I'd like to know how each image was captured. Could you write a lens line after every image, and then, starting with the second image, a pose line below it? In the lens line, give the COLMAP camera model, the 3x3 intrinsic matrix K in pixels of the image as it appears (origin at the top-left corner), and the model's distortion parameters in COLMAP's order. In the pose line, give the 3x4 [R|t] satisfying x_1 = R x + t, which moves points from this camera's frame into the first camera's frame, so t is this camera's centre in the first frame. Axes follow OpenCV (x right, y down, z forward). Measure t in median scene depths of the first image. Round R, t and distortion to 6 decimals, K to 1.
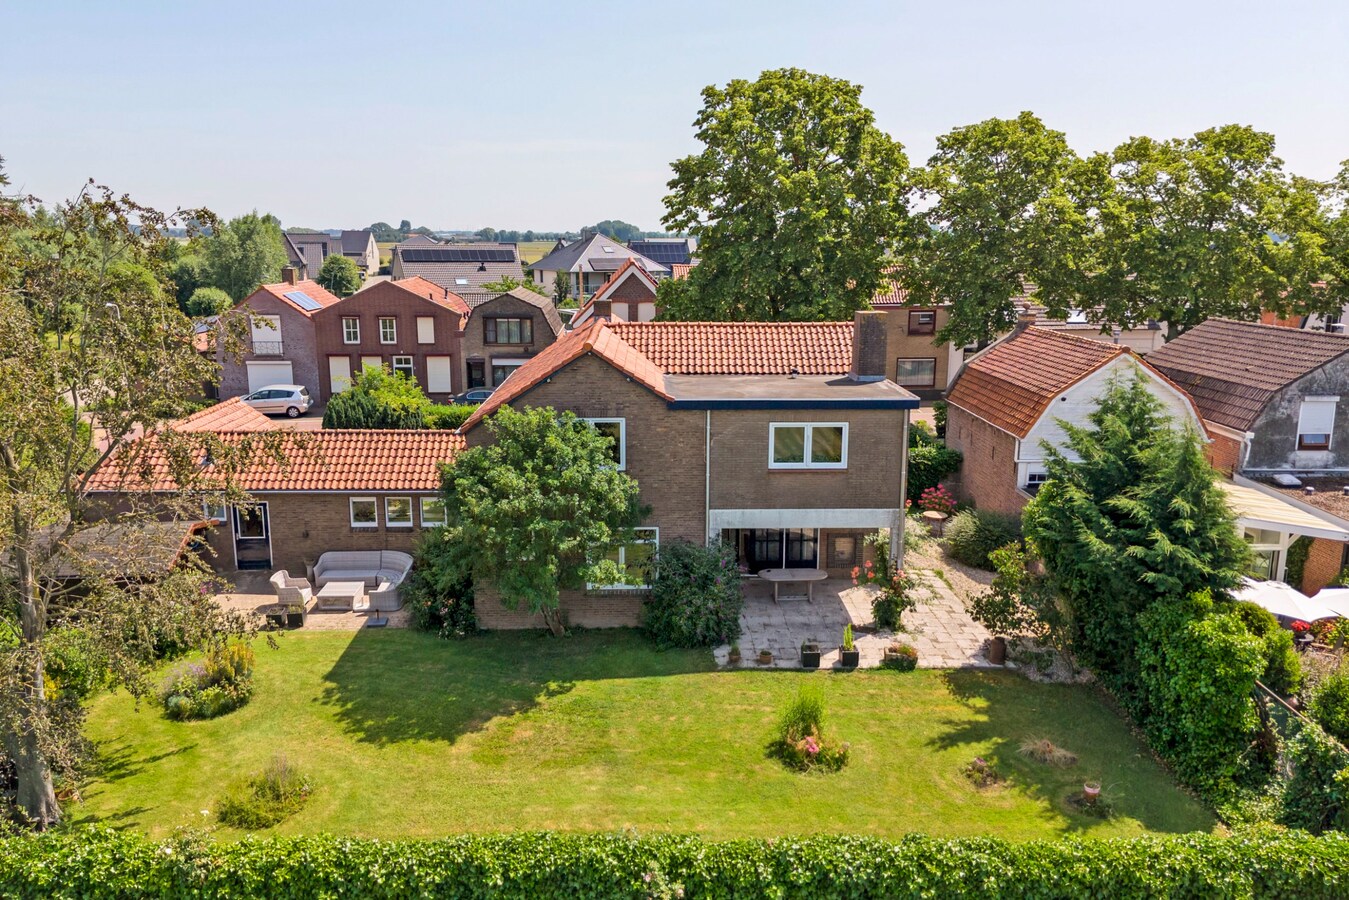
lens RADIAL K [[1035.6, 0, 676.4], [0, 1035.6, 438.8], [0, 0, 1]] dist [0.037287, -0.018400]
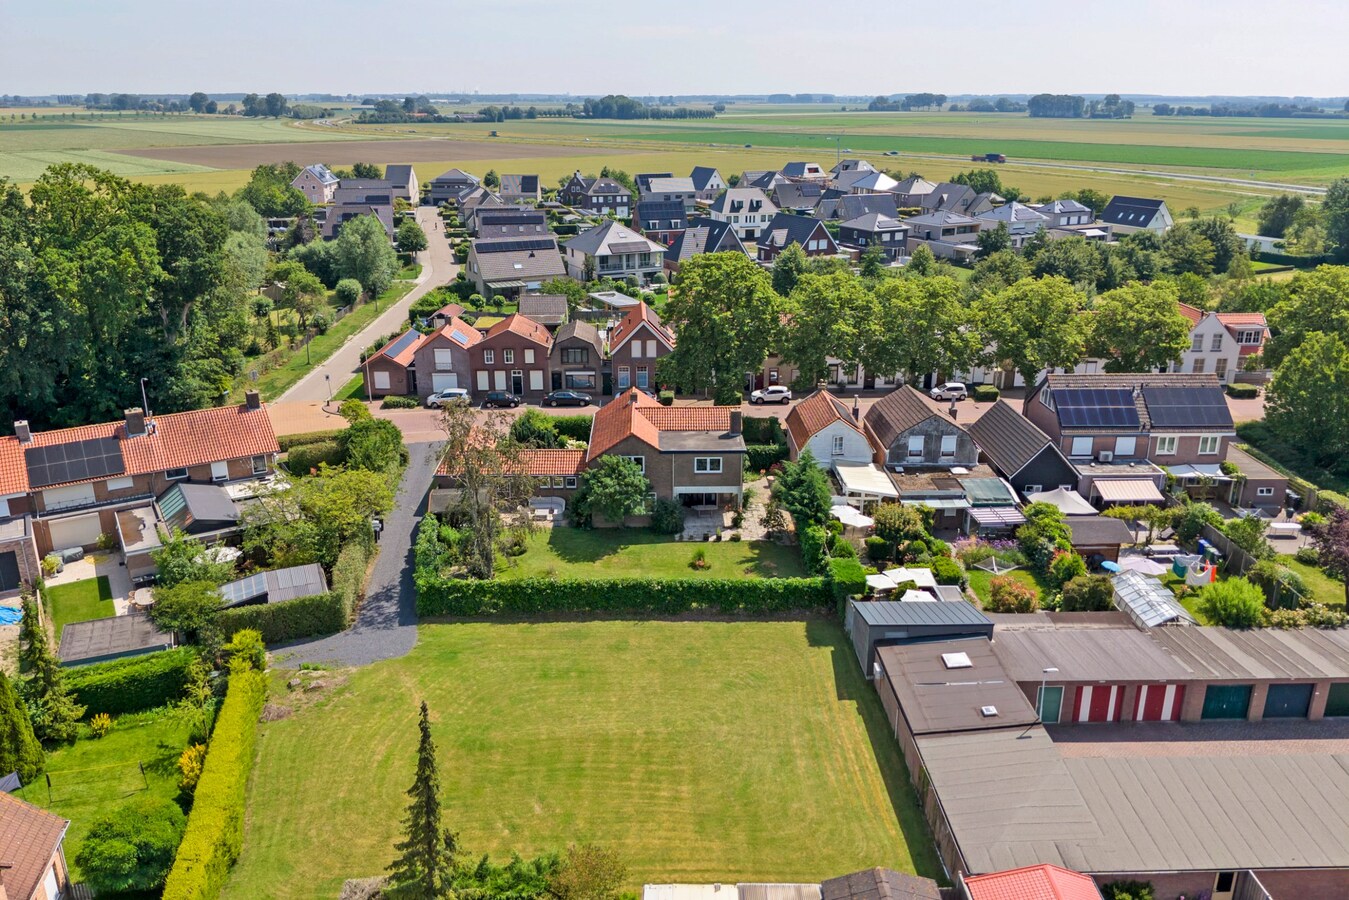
lens RADIAL K [[1047.1, 0, 680.8], [0, 1047.1, 453.0], [0, 0, 1]] dist [0.063979, -0.112538]
pose [[0.999998, 0.001778, 0.000030, 0.050392], [-0.001765, 0.990377, 0.138384, -0.424393], [0.000216, -0.138384, 0.990379, -1.853000]]
